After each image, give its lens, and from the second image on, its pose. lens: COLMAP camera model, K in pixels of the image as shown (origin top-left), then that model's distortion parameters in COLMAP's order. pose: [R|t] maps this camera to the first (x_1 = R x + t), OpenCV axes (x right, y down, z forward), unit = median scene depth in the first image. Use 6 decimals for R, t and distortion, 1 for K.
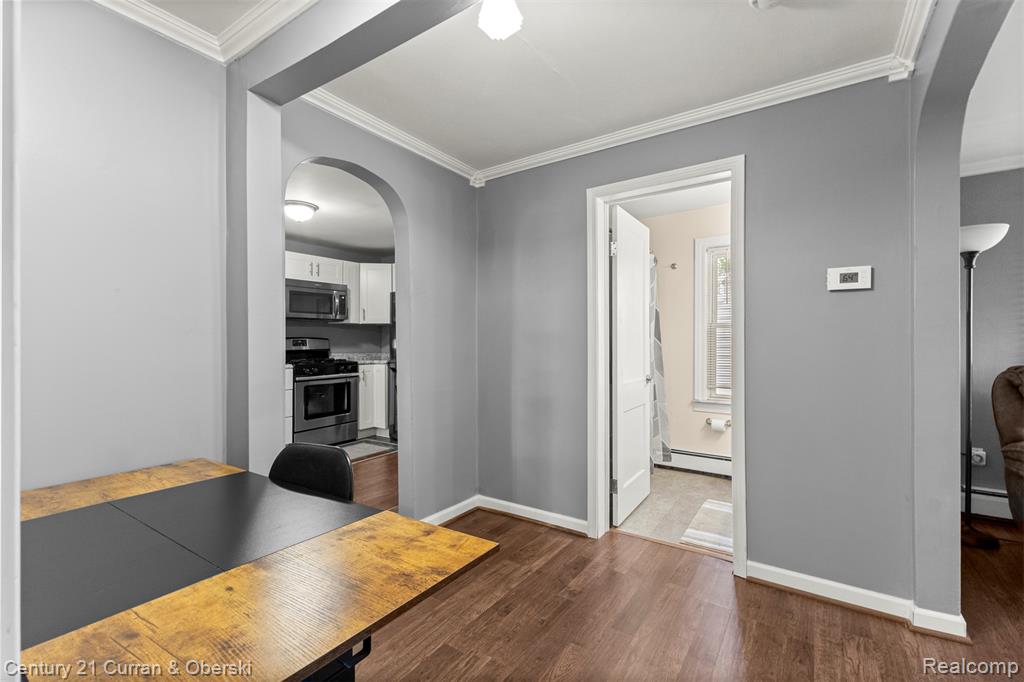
lens RADIAL K [[445.4, 0, 514.8], [0, 445.4, 338.3], [0, 0, 1]] dist [0.008324, -0.001918]
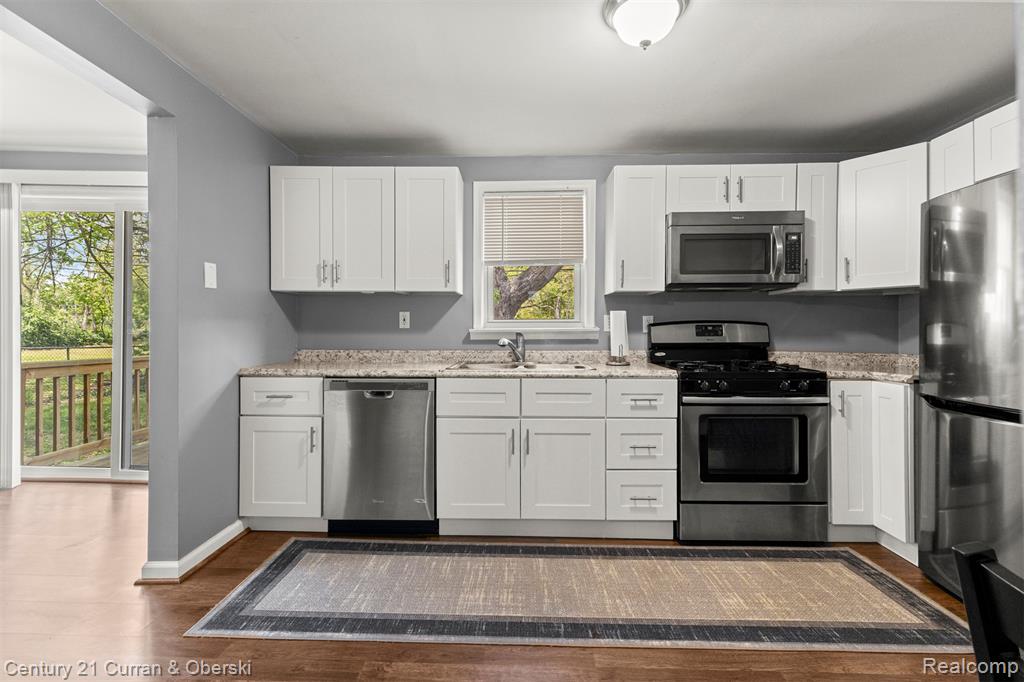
lens RADIAL K [[445.4, 0, 515.5], [0, 445.4, 328.5], [0, 0, 1]] dist [0.008324, -0.001918]
pose [[0.527387, -0.000799, -0.849625, -0.133104], [-0.000938, 0.999998, -0.001523, 0.008894], [0.849625, 0.001600, 0.527385, 0.489155]]
